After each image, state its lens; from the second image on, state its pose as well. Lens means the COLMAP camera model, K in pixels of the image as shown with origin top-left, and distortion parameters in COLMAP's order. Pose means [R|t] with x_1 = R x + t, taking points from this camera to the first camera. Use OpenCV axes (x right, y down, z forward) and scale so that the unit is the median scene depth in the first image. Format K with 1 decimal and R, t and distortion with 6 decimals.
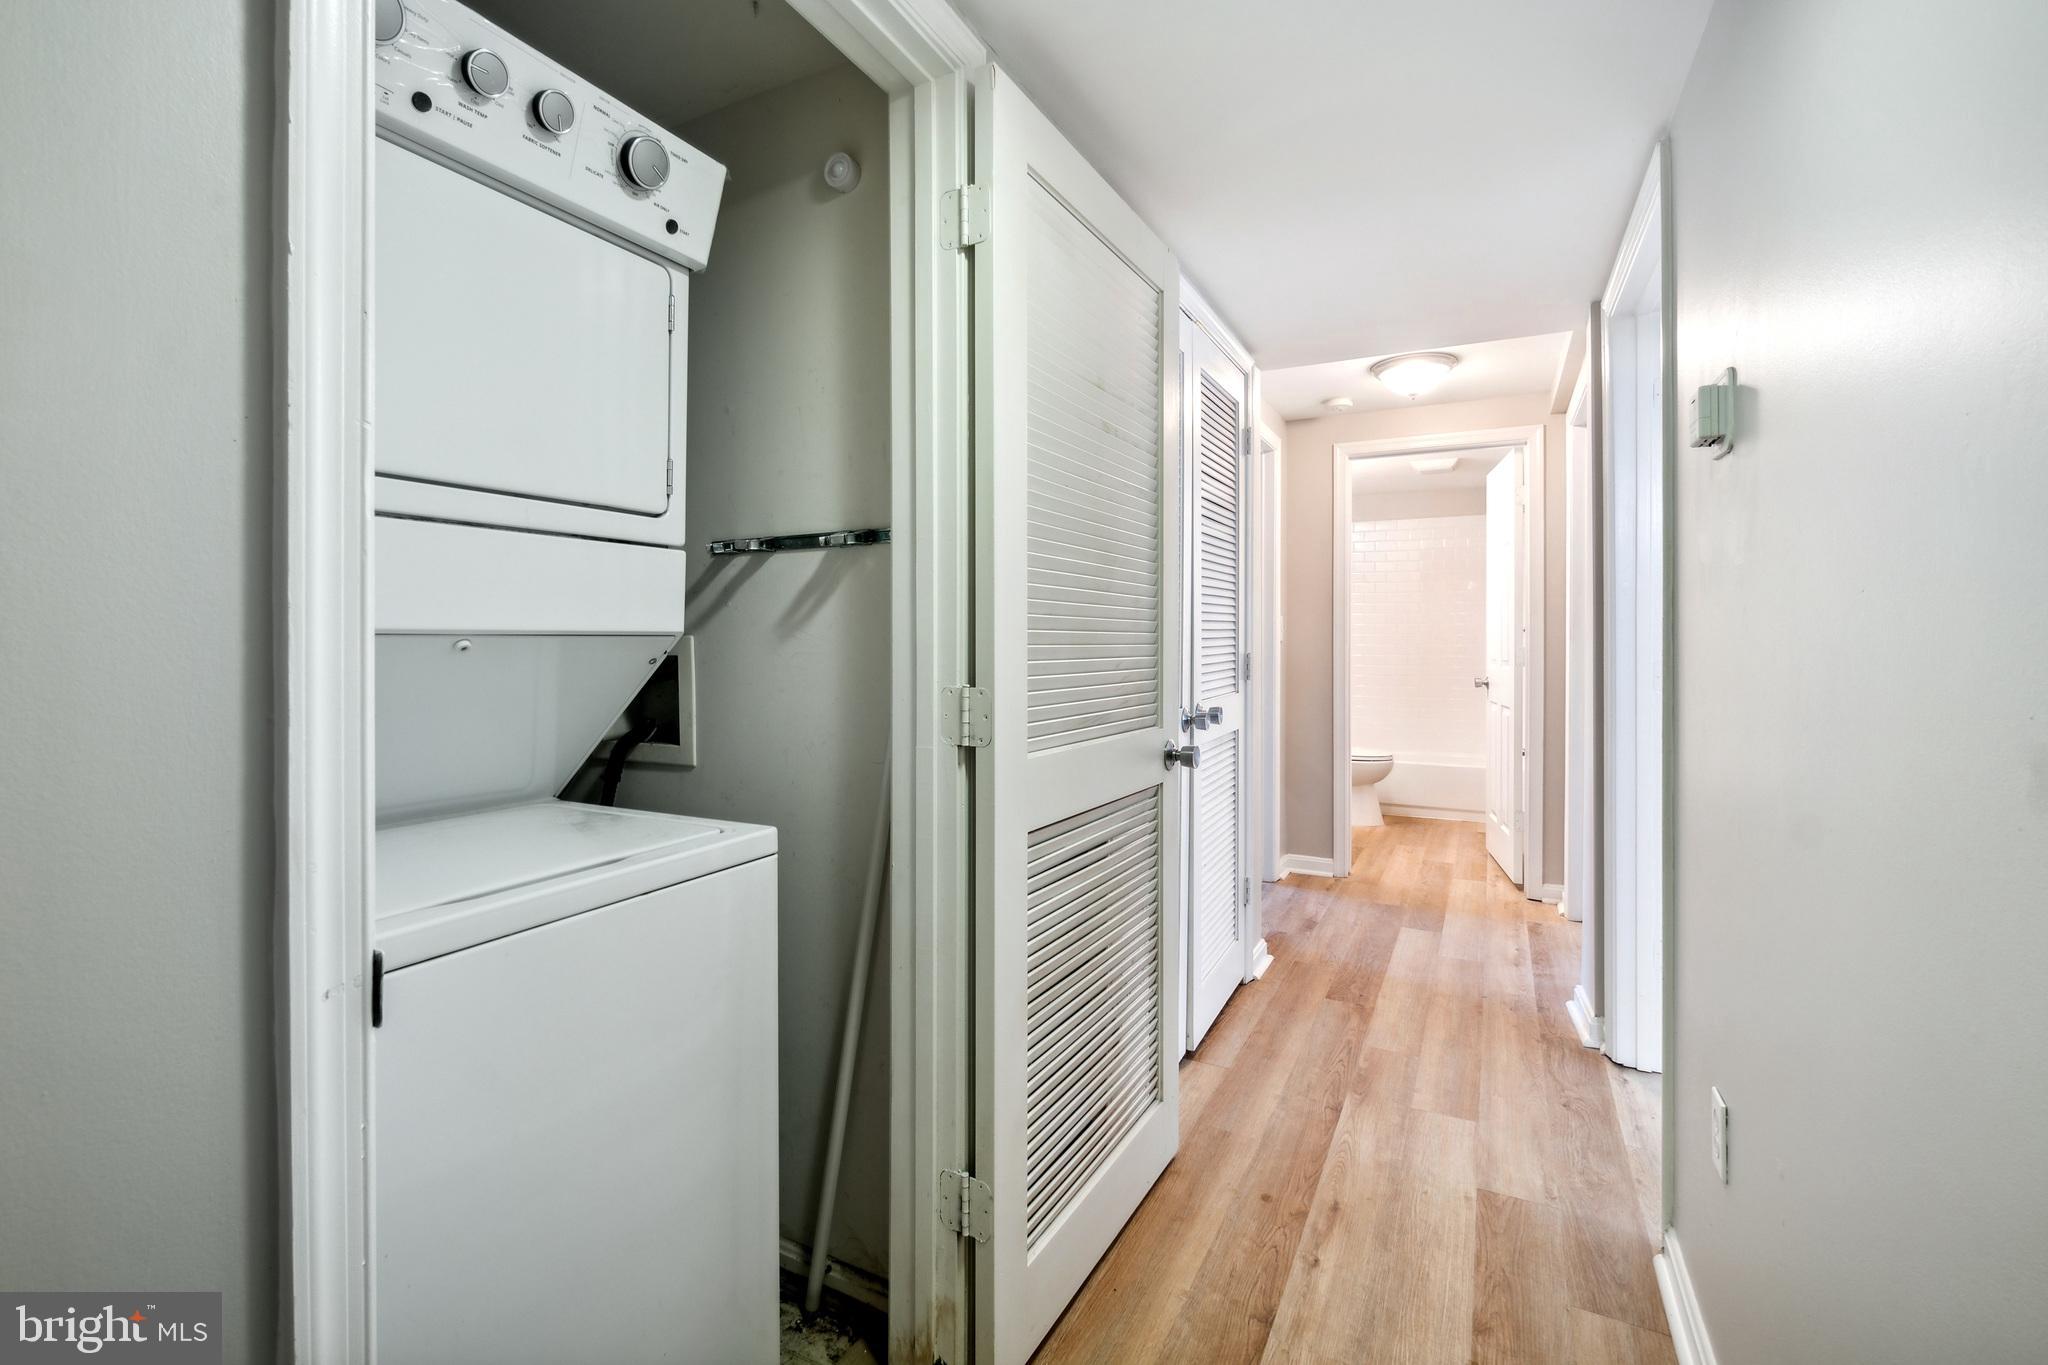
lens RADIAL K [[903.3, 0, 1025.3], [0, 903.3, 650.5], [0, 0, 1]] dist [-0.004958, 0.000485]
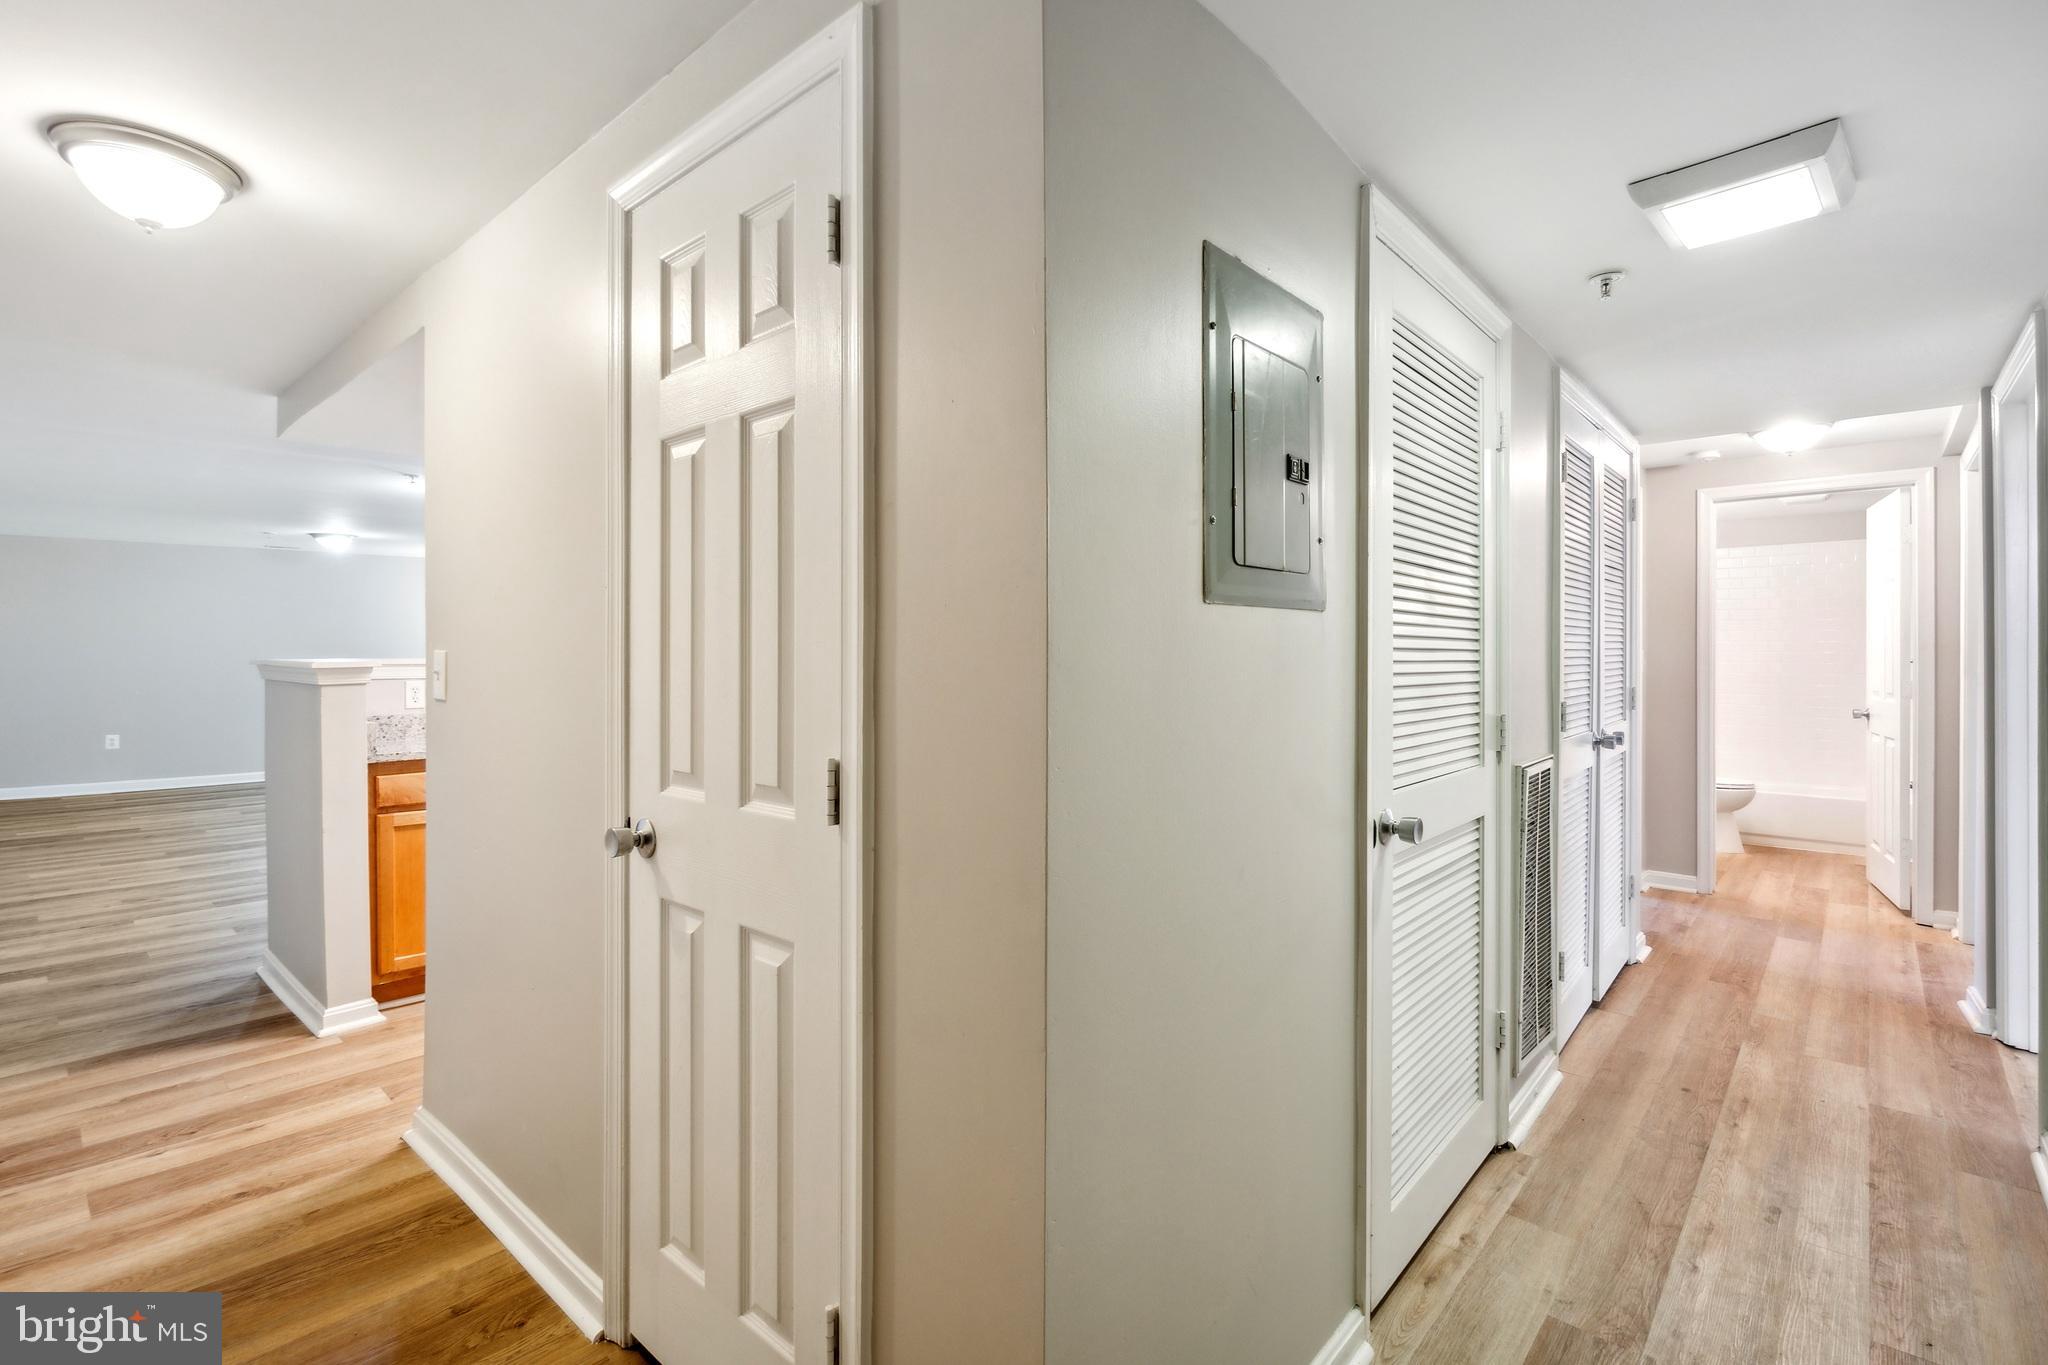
lens RADIAL K [[928.2, 0, 1032.2], [0, 928.2, 661.7], [0, 0, 1]] dist [-0.001093, -0.000259]
pose [[0.967941, 0.002862, -0.251162, -0.220517], [-0.004549, 0.999971, -0.006135, -0.020101], [0.251137, 0.007081, 0.967926, -0.398424]]
